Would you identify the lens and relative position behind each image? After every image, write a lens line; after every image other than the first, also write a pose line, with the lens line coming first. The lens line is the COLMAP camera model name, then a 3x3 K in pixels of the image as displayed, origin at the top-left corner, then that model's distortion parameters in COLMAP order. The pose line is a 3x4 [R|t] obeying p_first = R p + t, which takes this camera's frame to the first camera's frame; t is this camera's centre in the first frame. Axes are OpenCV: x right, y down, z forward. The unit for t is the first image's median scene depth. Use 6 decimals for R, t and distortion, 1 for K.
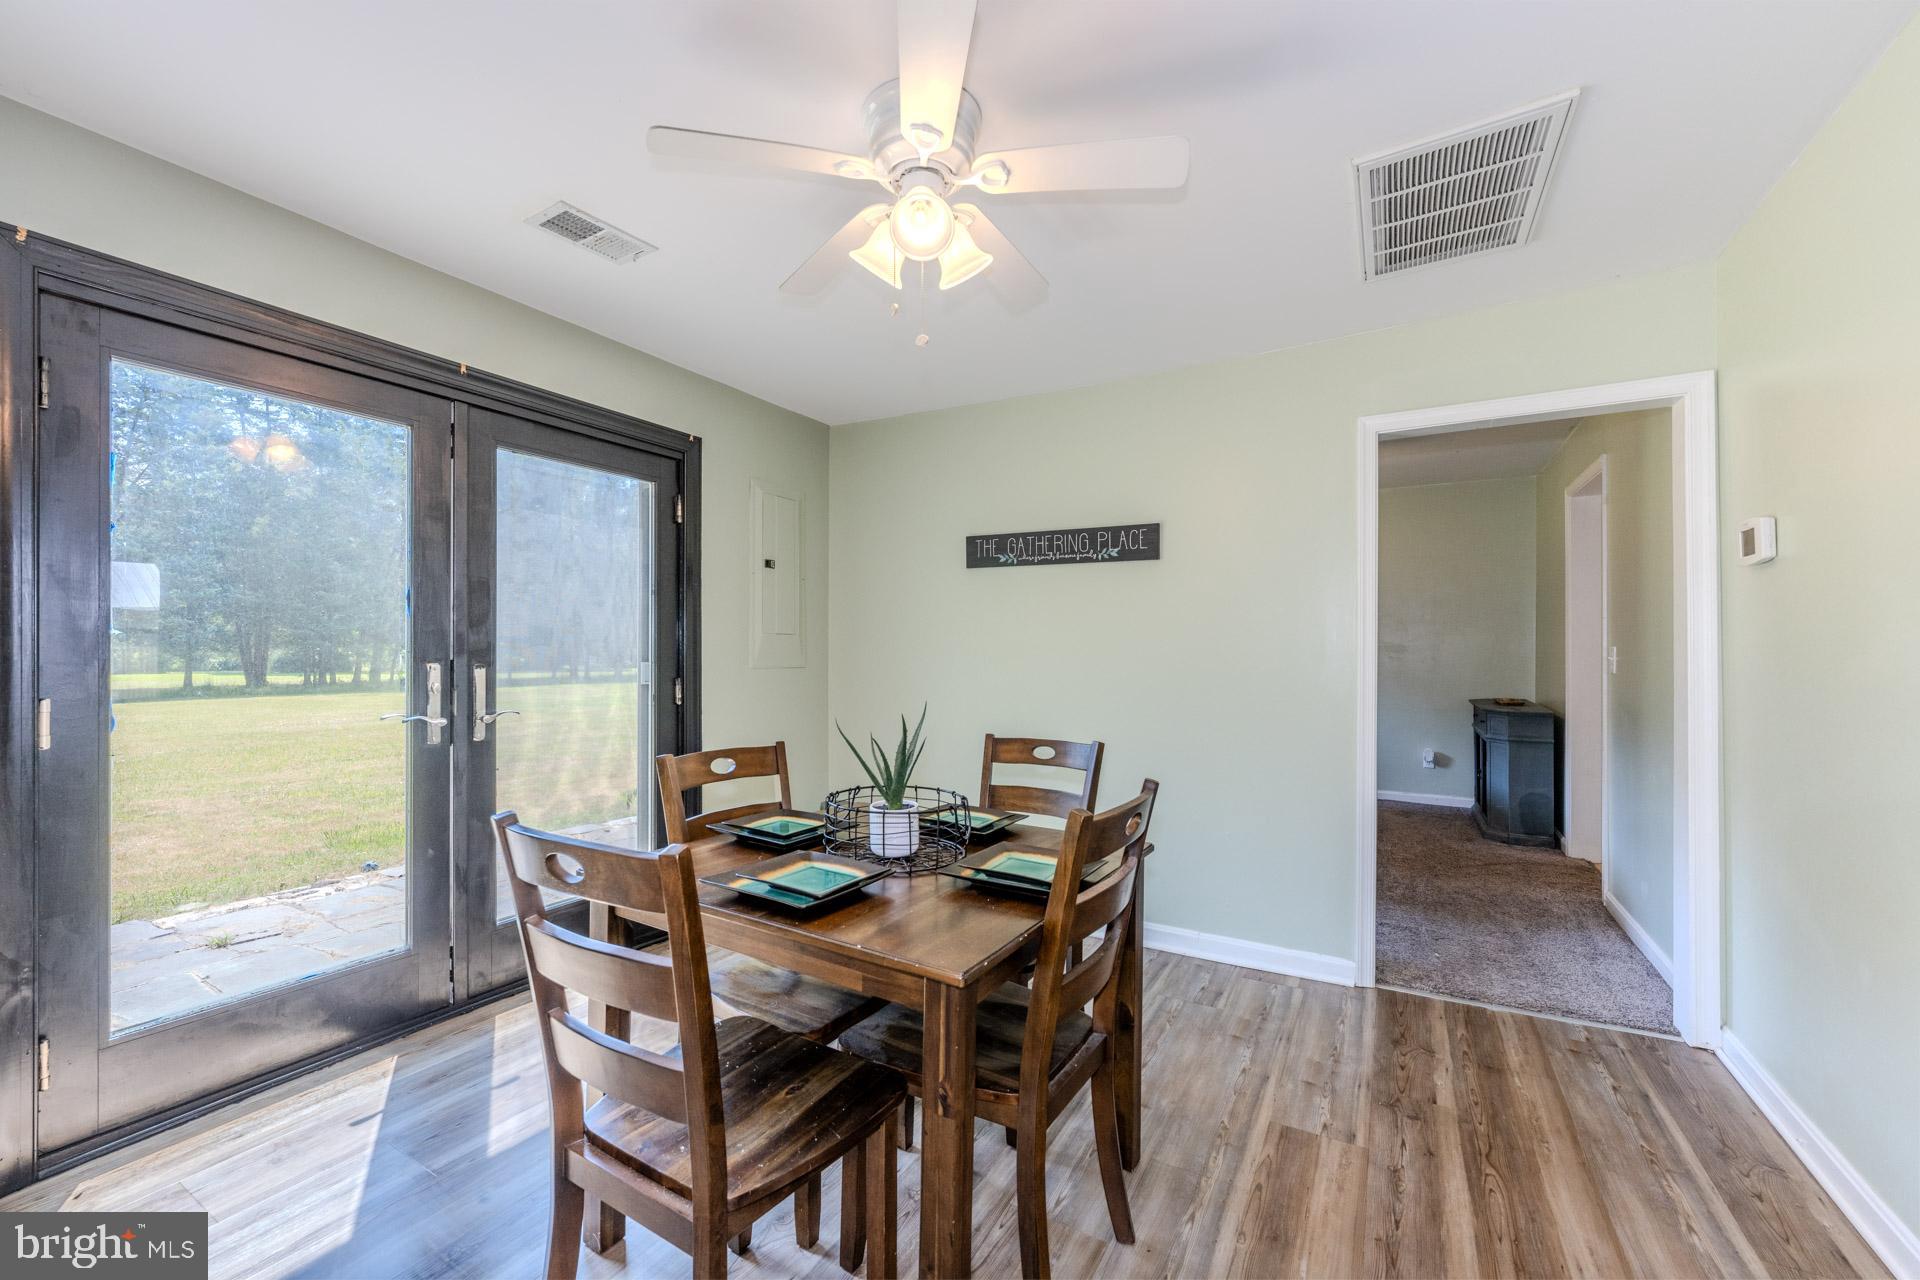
lens RADIAL K [[758.1, 0, 951.1], [0, 758.1, 646.3], [0, 0, 1]] dist [-0.001449, 0.000266]
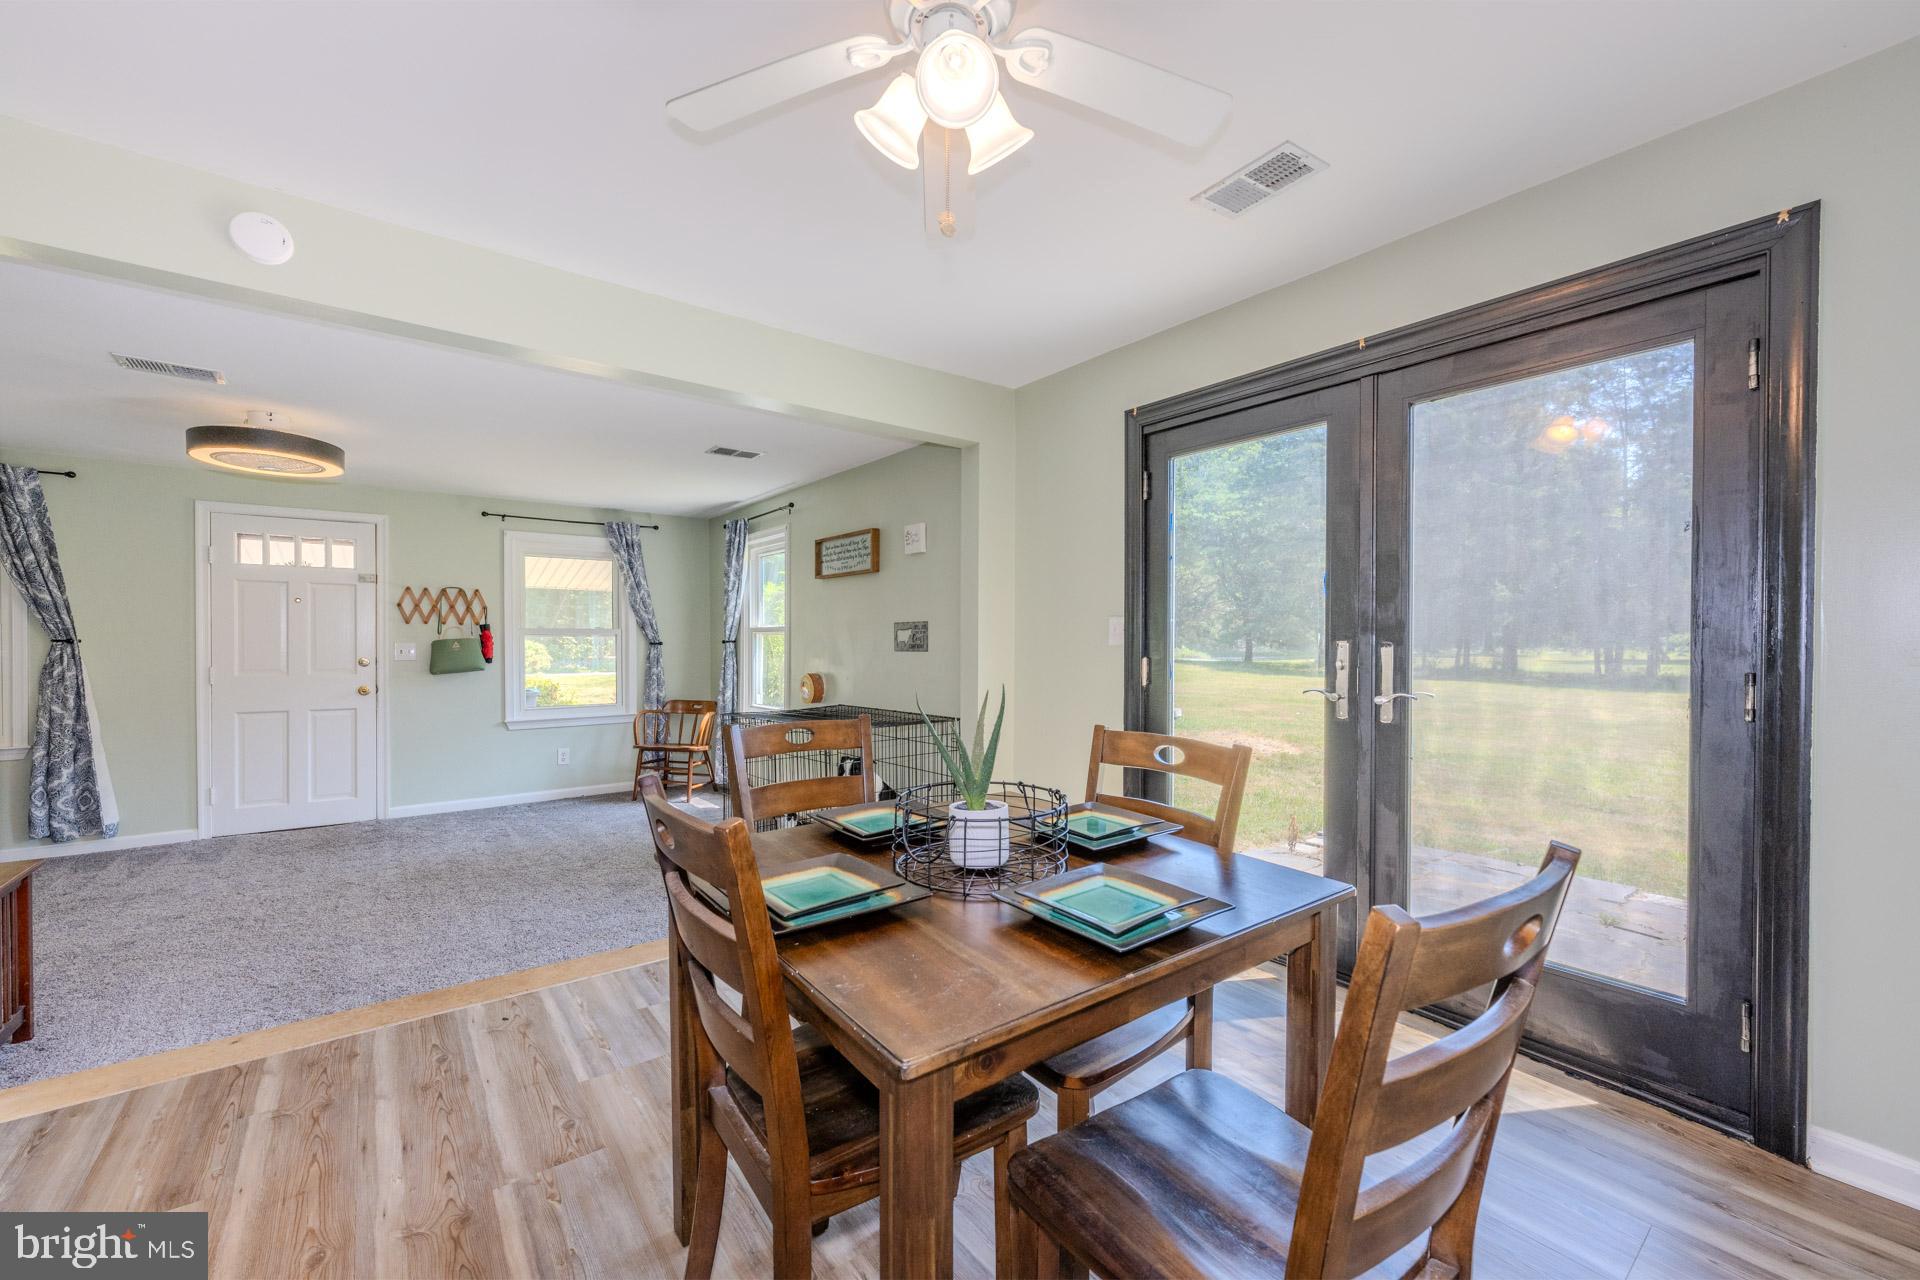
lens RADIAL K [[758.1, 0, 946.7], [0, 758.1, 651.8], [0, 0, 1]] dist [-0.001449, 0.000266]
pose [[-0.387103, 0.015284, -0.921910, 0.481183], [0.010609, 0.999870, 0.012122, 0.018841], [0.921976, -0.005089, -0.387215, 0.873463]]
